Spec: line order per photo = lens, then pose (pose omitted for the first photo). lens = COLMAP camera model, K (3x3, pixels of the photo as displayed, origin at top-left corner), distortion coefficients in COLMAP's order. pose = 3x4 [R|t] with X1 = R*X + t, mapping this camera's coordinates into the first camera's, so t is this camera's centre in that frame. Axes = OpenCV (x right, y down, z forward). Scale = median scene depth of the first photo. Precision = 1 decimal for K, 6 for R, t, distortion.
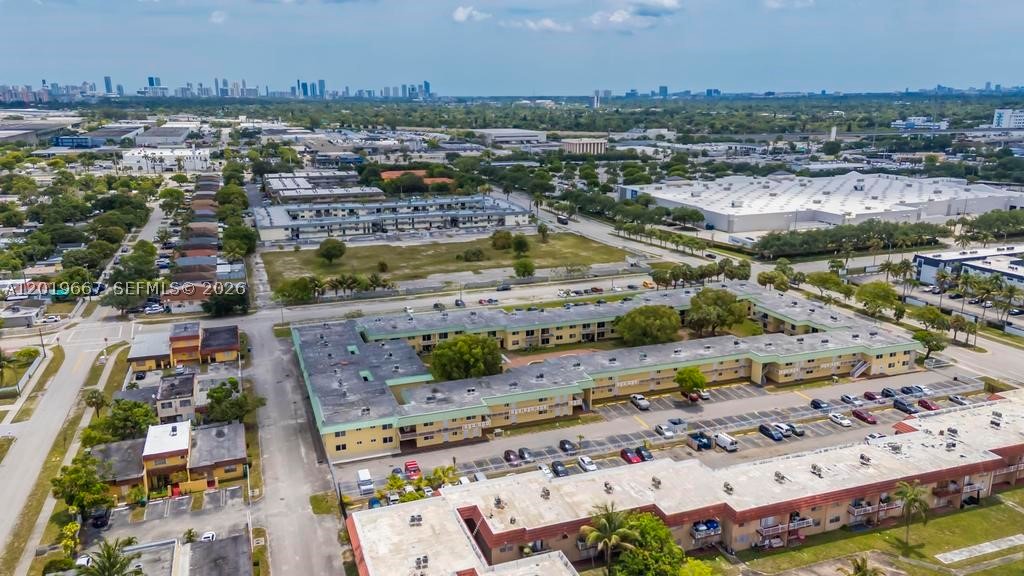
lens RADIAL K [[757.0, 0, 512.0], [0, 757.0, 288.0], [0, 0, 1]] dist [0.069005, 0.000134]
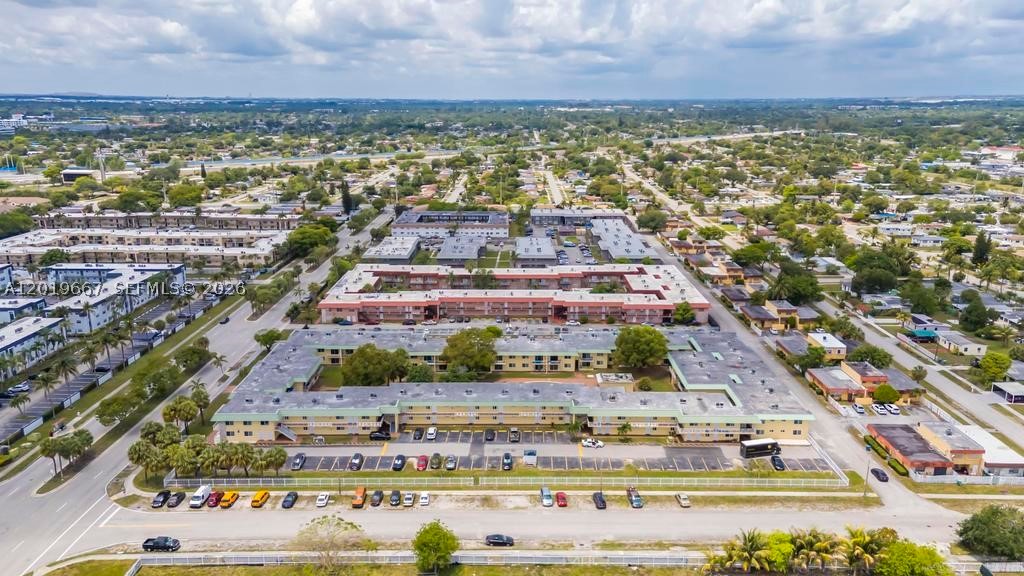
lens RADIAL K [[757.0, 0, 512.0], [0, 757.0, 288.0], [0, 0, 1]] dist [0.069005, 0.000134]
pose [[-0.936796, -0.084444, 0.339532, -0.200243], [0.087334, 0.883281, 0.460638, -0.431350], [-0.338800, 0.461177, -0.820079, 1.457867]]
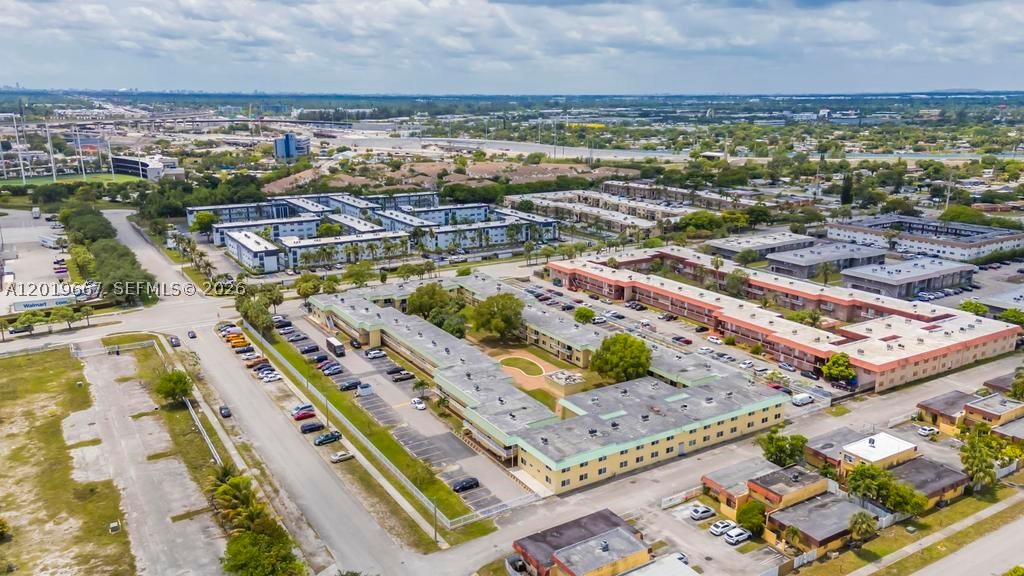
lens RADIAL K [[760.0, 0, 514.8], [0, 760.0, 285.5], [0, 0, 1]] dist [0.073221, 0.001272]
pose [[-0.204332, -0.237728, 0.949597, -0.743027], [0.241765, 0.927757, 0.284283, -0.254656], [-0.948577, 0.287668, -0.132096, 0.875745]]
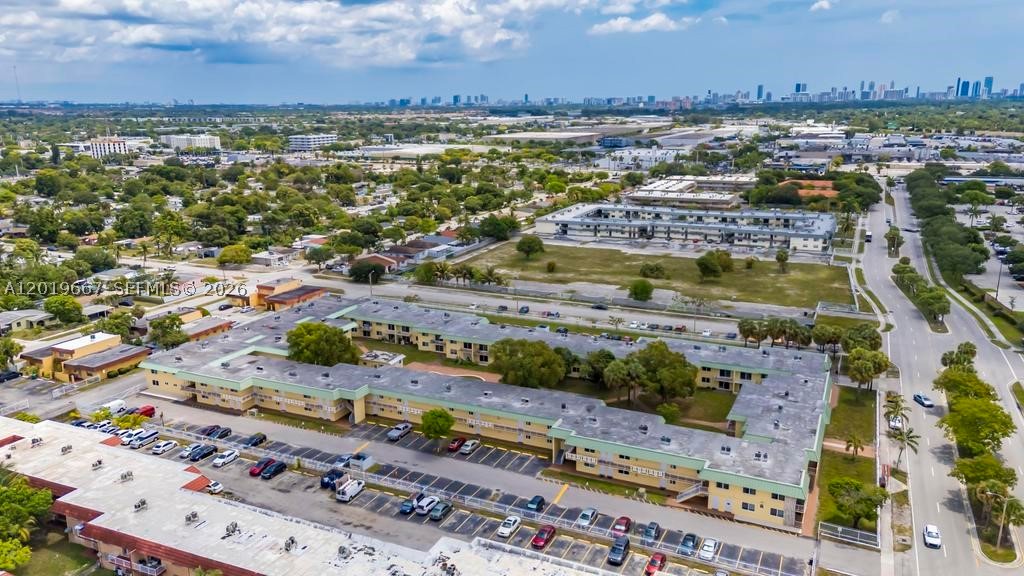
lens RADIAL K [[748.5, 0, 509.8], [0, 748.5, 288.9], [0, 0, 1]] dist [0.065191, 0.001916]
pose [[0.704711, 0.168034, -0.689310, 0.573879], [-0.169276, 0.983313, 0.066645, -0.067450], [0.689005, 0.069718, 0.721395, 0.291274]]
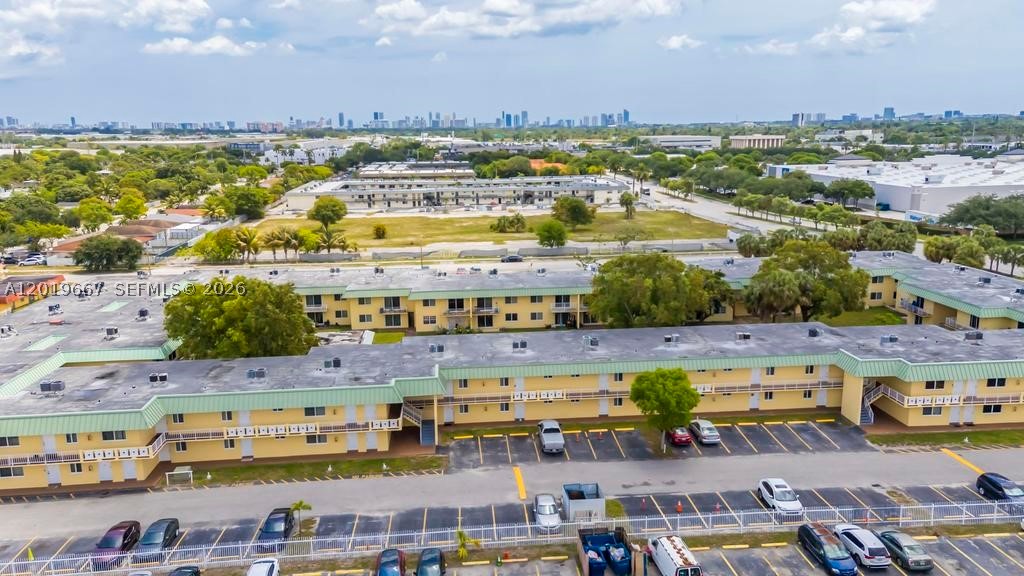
lens RADIAL K [[755.4, 0, 512.0], [0, 755.4, 288.0], [0, 0, 1]] dist [0.082116, -0.006276]
pose [[0.967037, 0.044397, -0.250736, 0.172524], [-0.053896, 0.998061, -0.031141, 0.051649], [0.248868, 0.043628, 0.967554, 0.371625]]
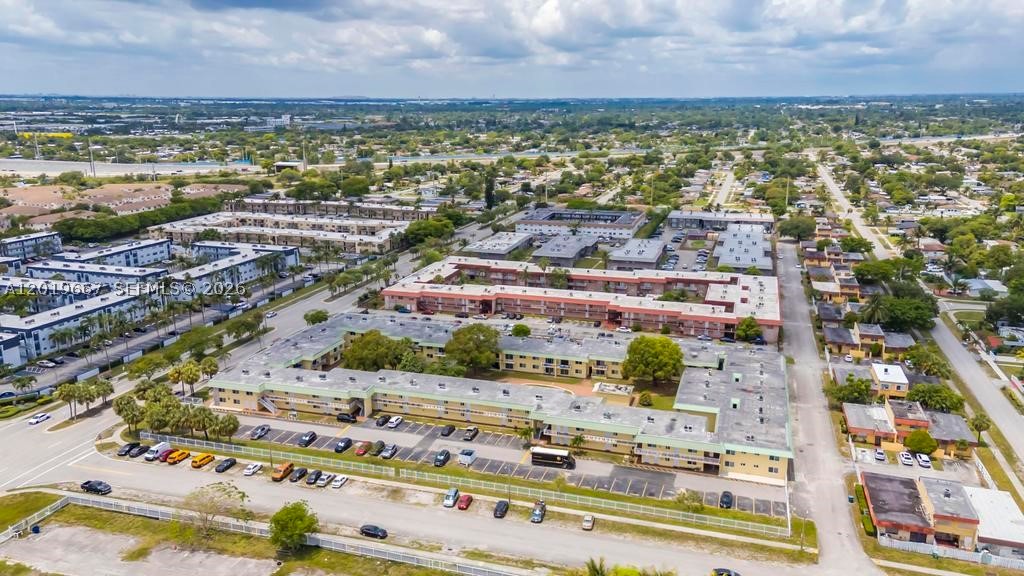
lens RADIAL K [[766.5, 0, 511.0], [0, 766.5, 287.1], [0, 0, 1]] dist [0.069000, -0.000455]
pose [[-0.791306, -0.143929, 0.594238, -0.412839], [0.154856, 0.893032, 0.422509, -0.392773], [-0.591485, 0.426355, -0.684373, 1.335423]]
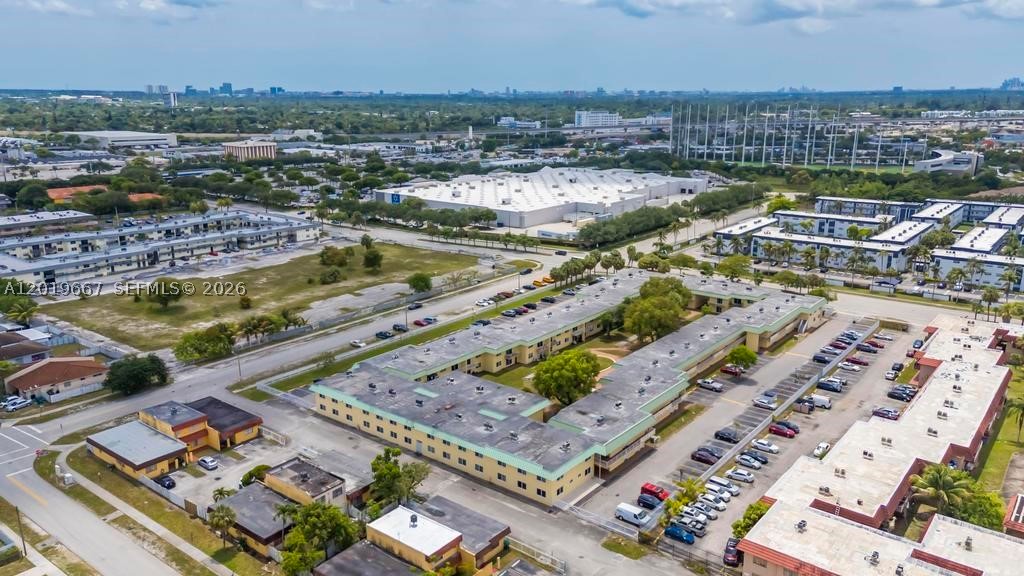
lens RADIAL K [[760.0, 0, 514.8], [0, 760.0, 285.5], [0, 0, 1]] dist [0.073221, 0.001272]
pose [[0.852850, -0.127131, 0.506444, -0.411841], [0.128044, 0.991213, 0.033196, -0.043814], [-0.506214, 0.036536, 0.861634, 0.127596]]
